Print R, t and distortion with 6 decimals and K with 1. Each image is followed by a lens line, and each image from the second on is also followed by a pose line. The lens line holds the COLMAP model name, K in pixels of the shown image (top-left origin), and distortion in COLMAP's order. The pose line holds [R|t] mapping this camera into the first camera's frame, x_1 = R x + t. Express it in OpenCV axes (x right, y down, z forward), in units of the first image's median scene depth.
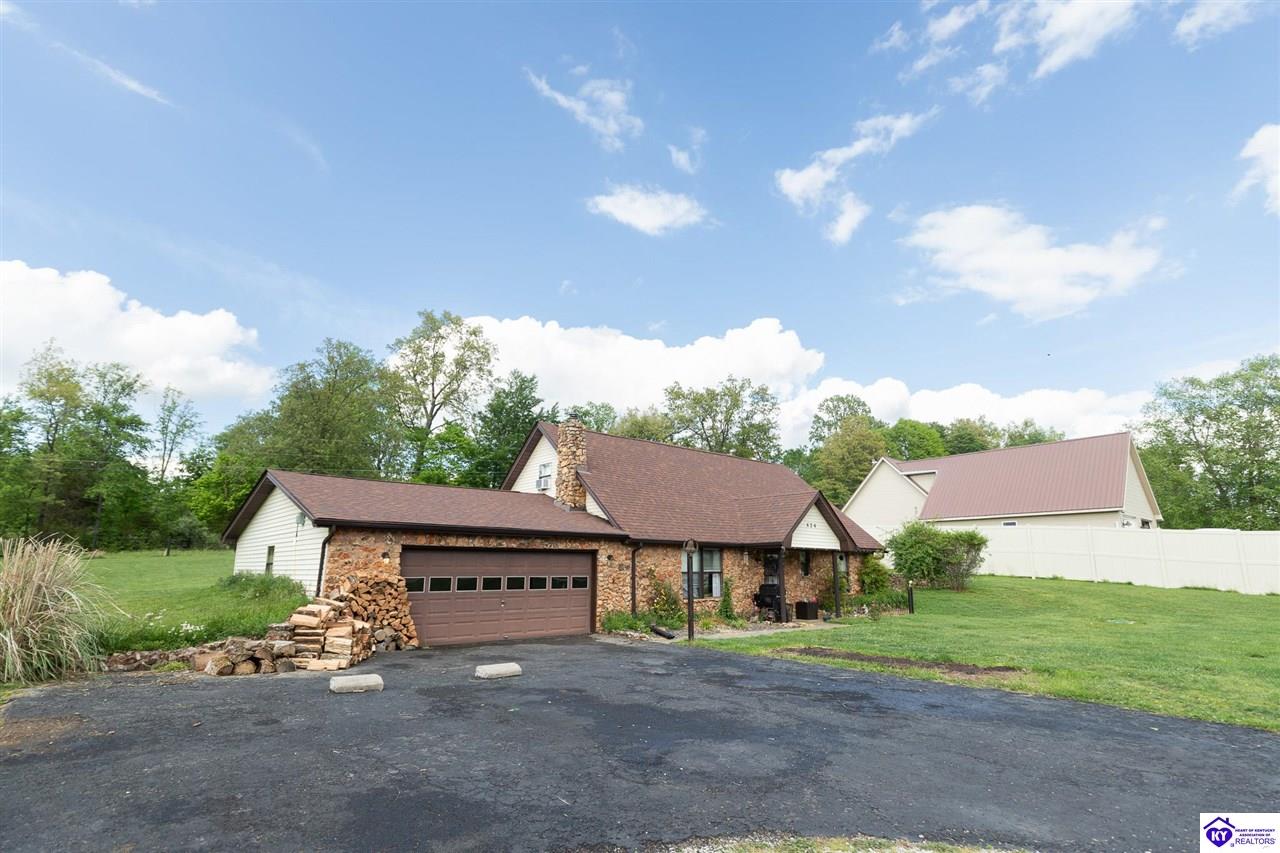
lens RADIAL K [[634.2, 0, 646.1], [0, 634.2, 423.1], [0, 0, 1]] dist [0.002539, 0.000877]
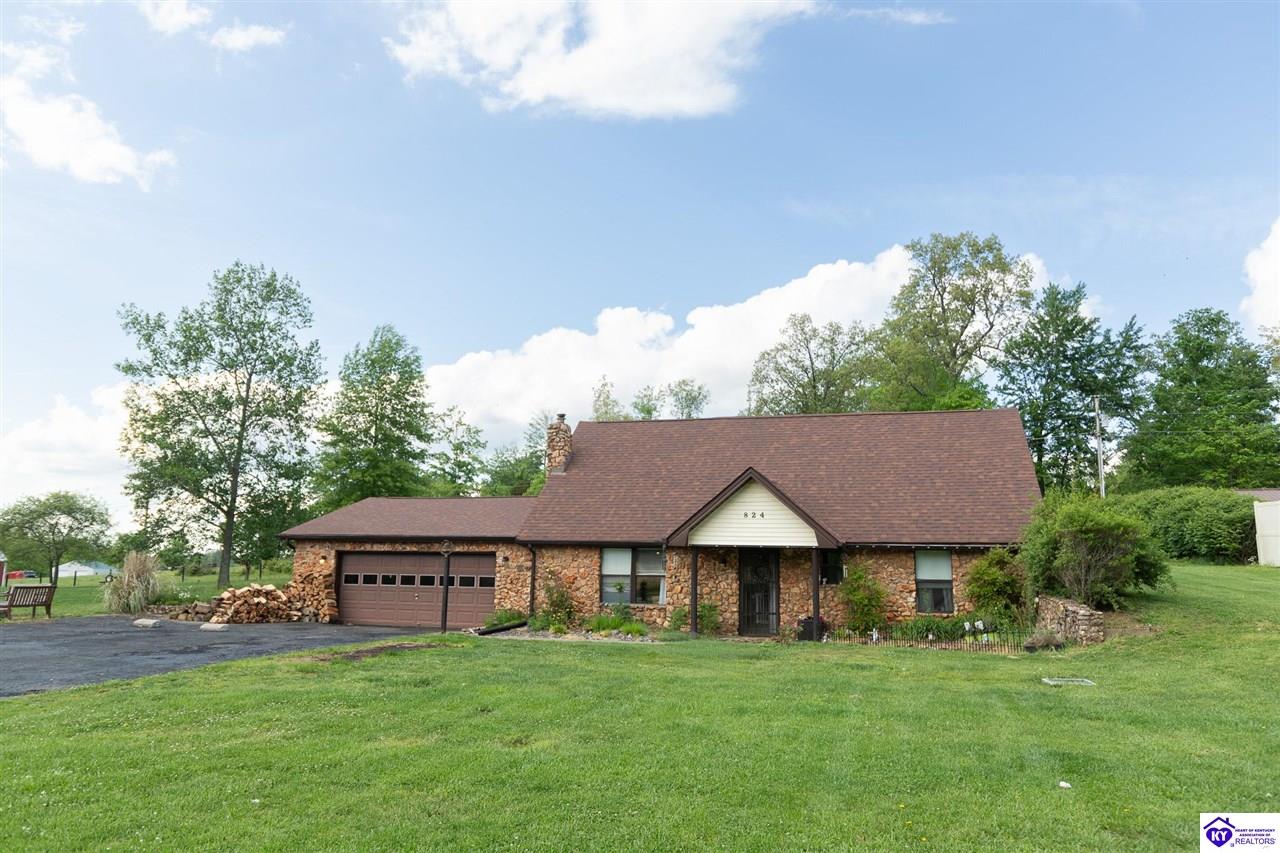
lens RADIAL K [[891.5, 0, 640.0], [0, 891.5, 426.5], [0, 0, 1]] dist [-0.002433, -0.000267]
pose [[0.535870, -0.127803, -0.834572, 0.521480], [0.175815, 0.983699, -0.037750, 0.036867], [0.825792, -0.126501, 0.549605, 0.162325]]
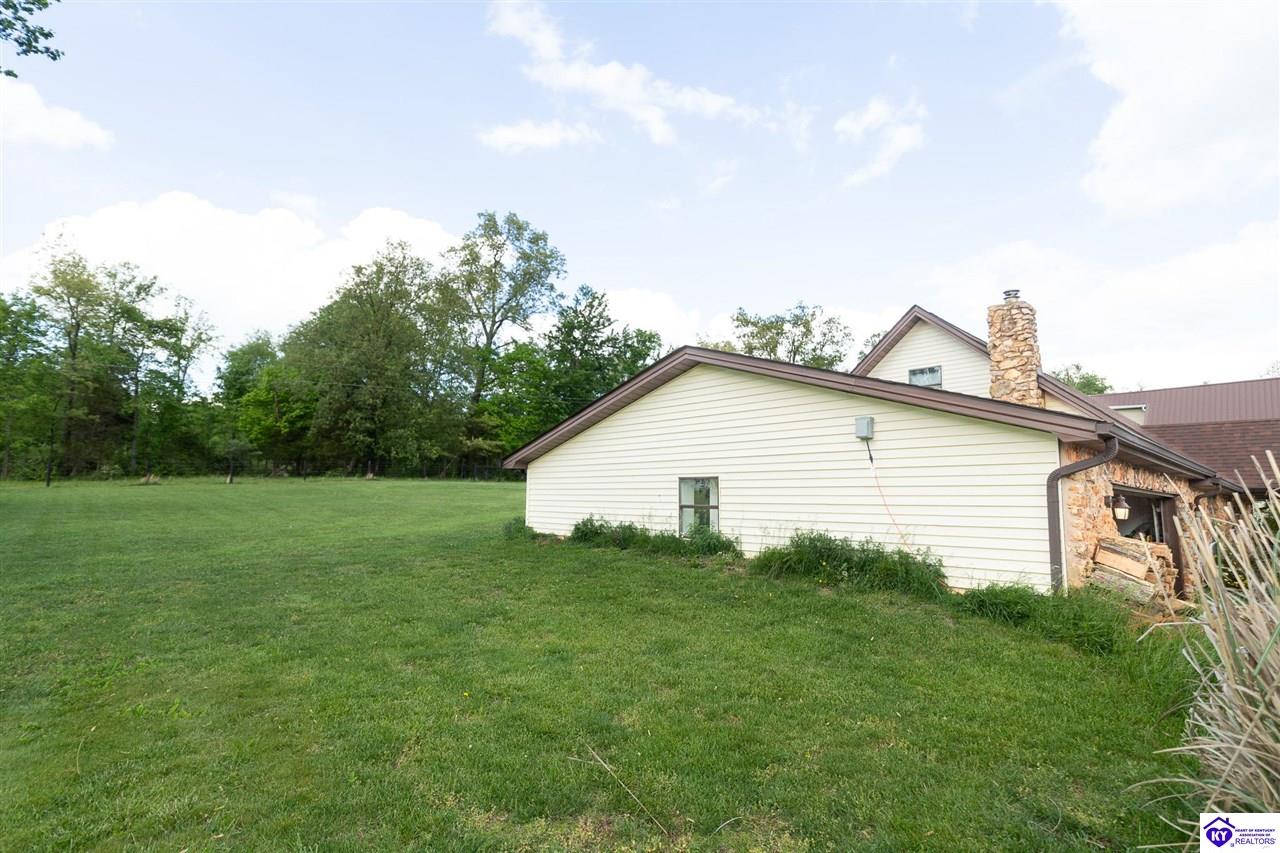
lens RADIAL K [[634.2, 0, 646.1], [0, 634.2, 423.1], [0, 0, 1]] dist [0.002539, 0.000877]
pose [[0.999299, 0.025166, 0.027731, -0.203809], [-0.027774, 0.994794, 0.098048, 0.027774], [-0.025119, -0.098749, 0.994795, 0.138828]]
